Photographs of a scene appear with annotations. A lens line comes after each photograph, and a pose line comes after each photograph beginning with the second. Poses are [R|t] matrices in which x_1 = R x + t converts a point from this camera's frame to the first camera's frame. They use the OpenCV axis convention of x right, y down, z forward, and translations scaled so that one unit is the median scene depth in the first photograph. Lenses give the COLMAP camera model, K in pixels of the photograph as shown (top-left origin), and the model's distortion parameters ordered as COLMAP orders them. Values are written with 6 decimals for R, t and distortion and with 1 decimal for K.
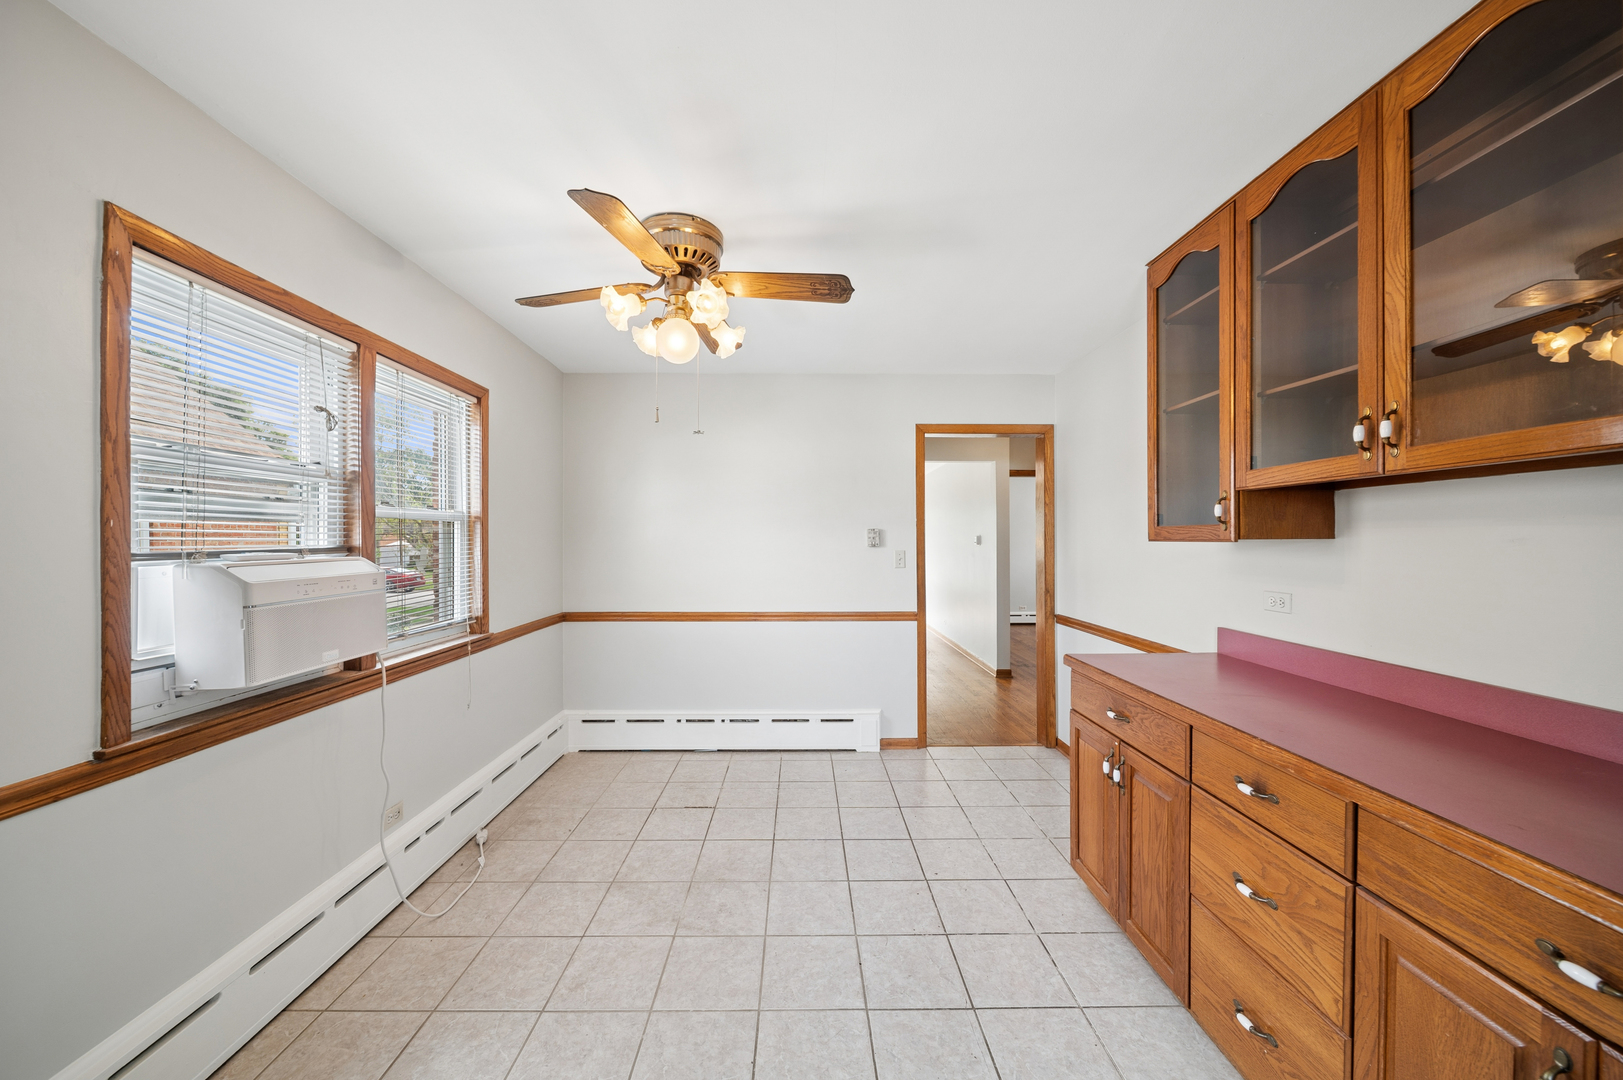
lens RADIAL K [[579.0, 0, 811.7], [0, 579.0, 539.0], [0, 0, 1]] dist [-0.000835, -0.000127]
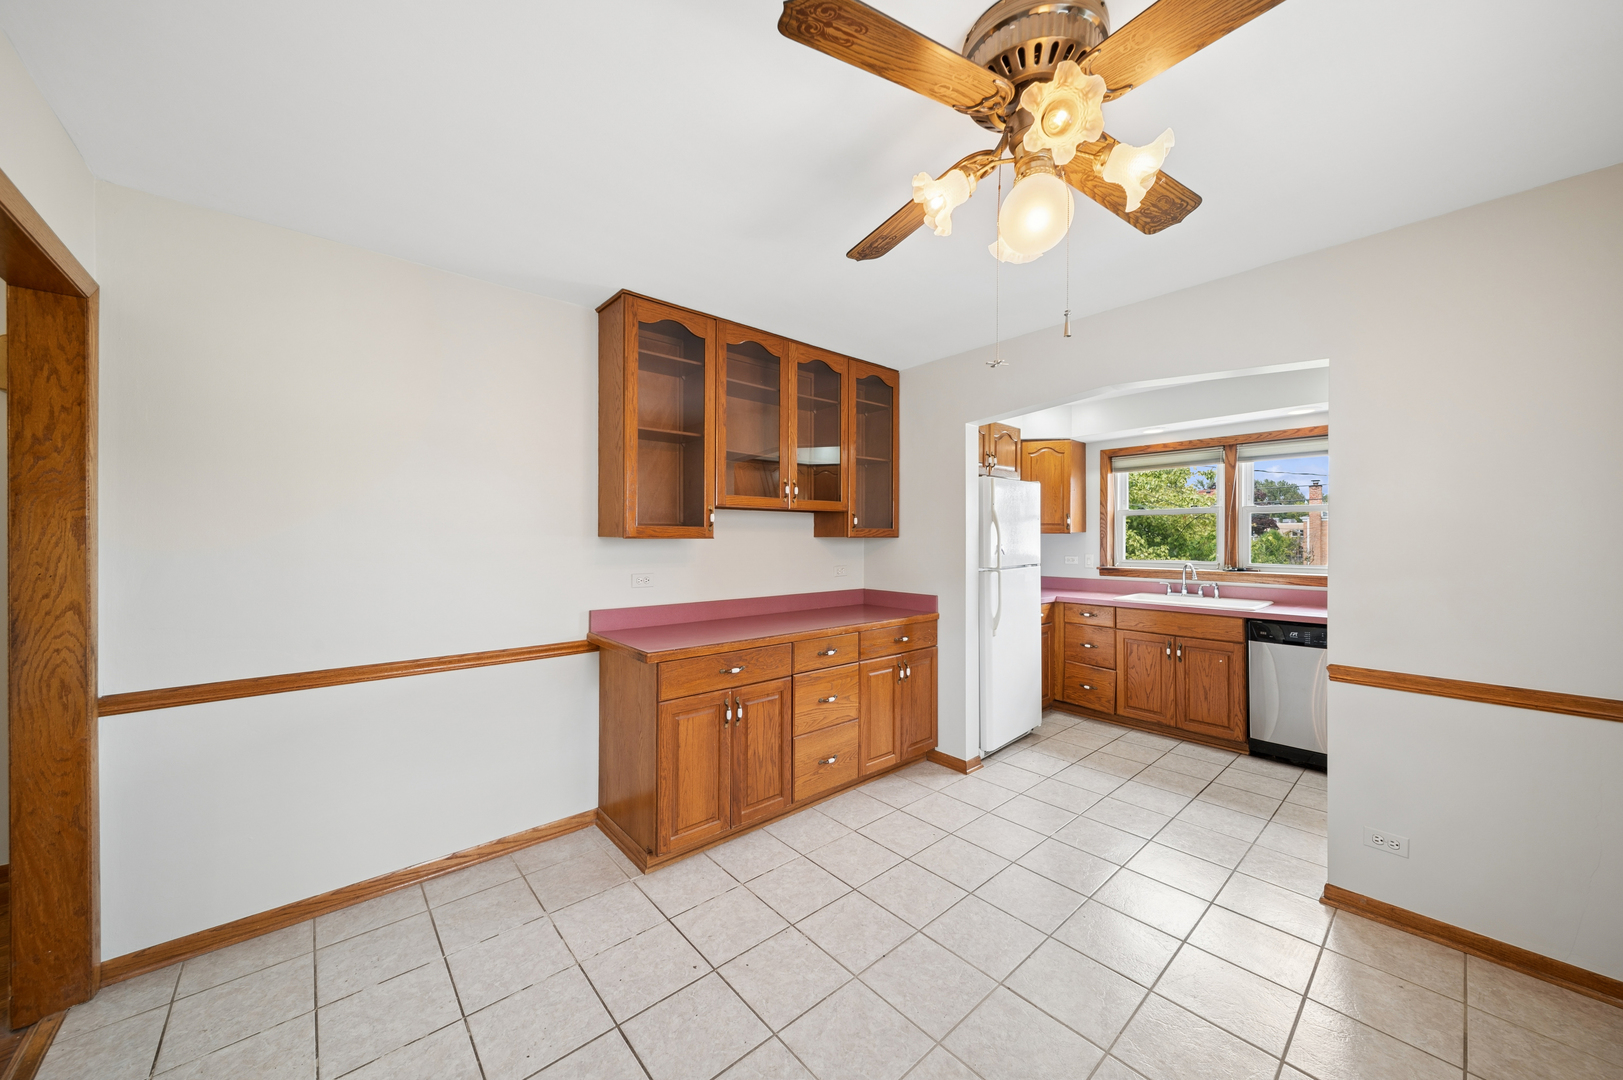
lens RADIAL K [[579.0, 0, 812.0], [0, 579.0, 539.5], [0, 0, 1]] dist [-0.000835, -0.000127]
pose [[-0.649504, -0.000498, 0.760358, -0.638179], [0.001689, 0.999996, 0.002098, 0.005879], [-0.760356, 0.002647, -0.649501, 1.855785]]
